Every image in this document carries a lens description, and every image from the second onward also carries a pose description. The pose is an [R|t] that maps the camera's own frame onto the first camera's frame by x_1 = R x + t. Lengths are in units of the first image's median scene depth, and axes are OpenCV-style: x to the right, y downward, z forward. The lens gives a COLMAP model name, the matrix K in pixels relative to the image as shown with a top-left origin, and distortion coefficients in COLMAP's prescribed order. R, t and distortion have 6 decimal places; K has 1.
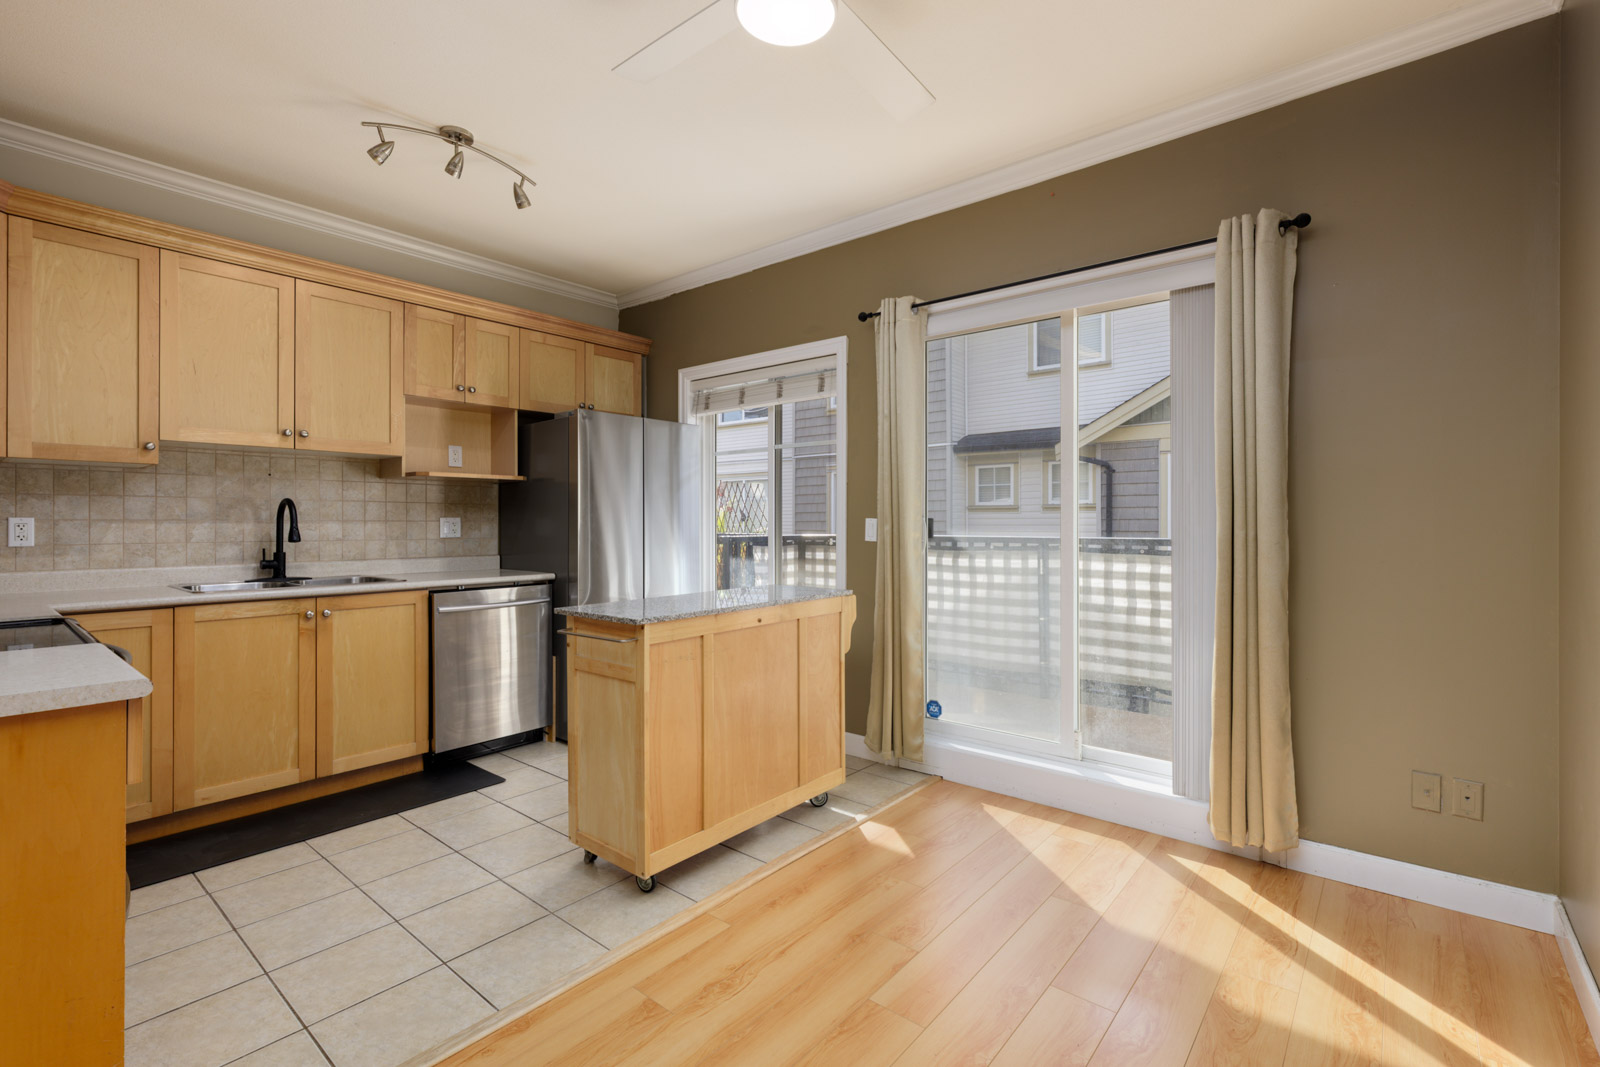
lens RADIAL K [[710.9, 0, 799.6], [0, 710.9, 523.6], [0, 0, 1]] dist [-0.001950, -0.000155]
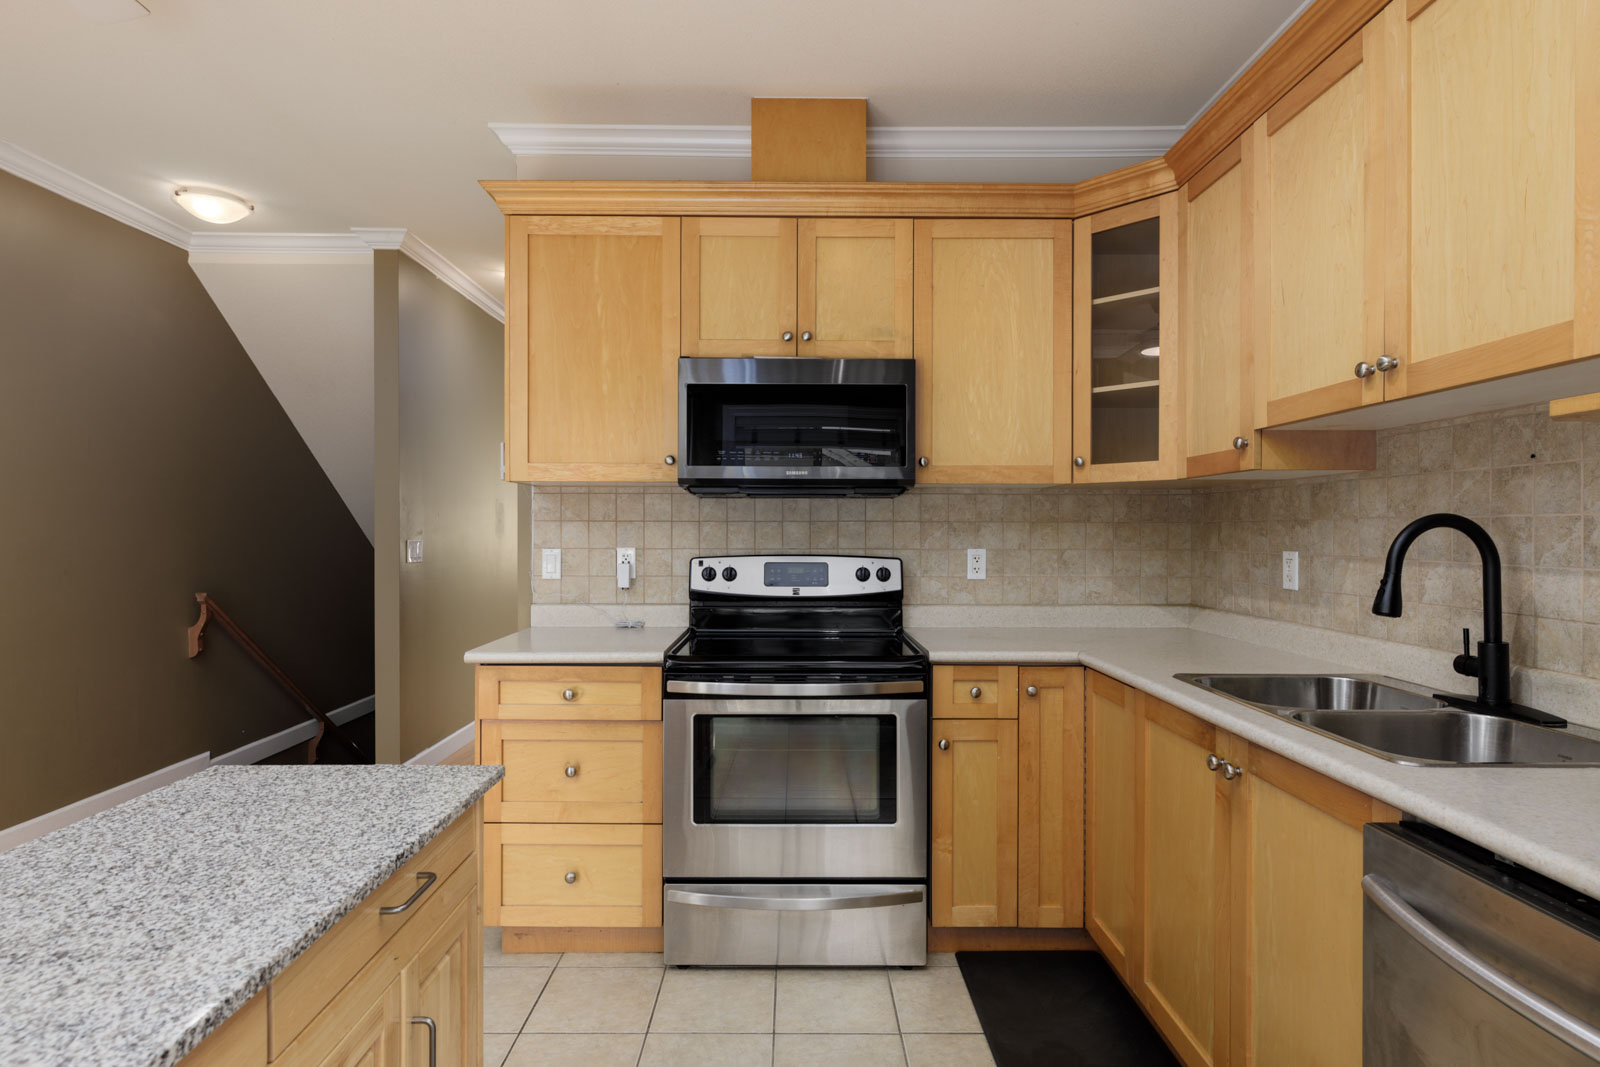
lens RADIAL K [[877.2, 0, 797.7], [0, 877.2, 532.2], [0, 0, 1]] dist [0.000466, 0.000046]
pose [[-0.767431, -0.002521, -0.641127, -0.094337], [-0.006260, 0.999974, 0.003561, -0.026977], [0.641101, 0.006747, -0.767427, 1.284702]]
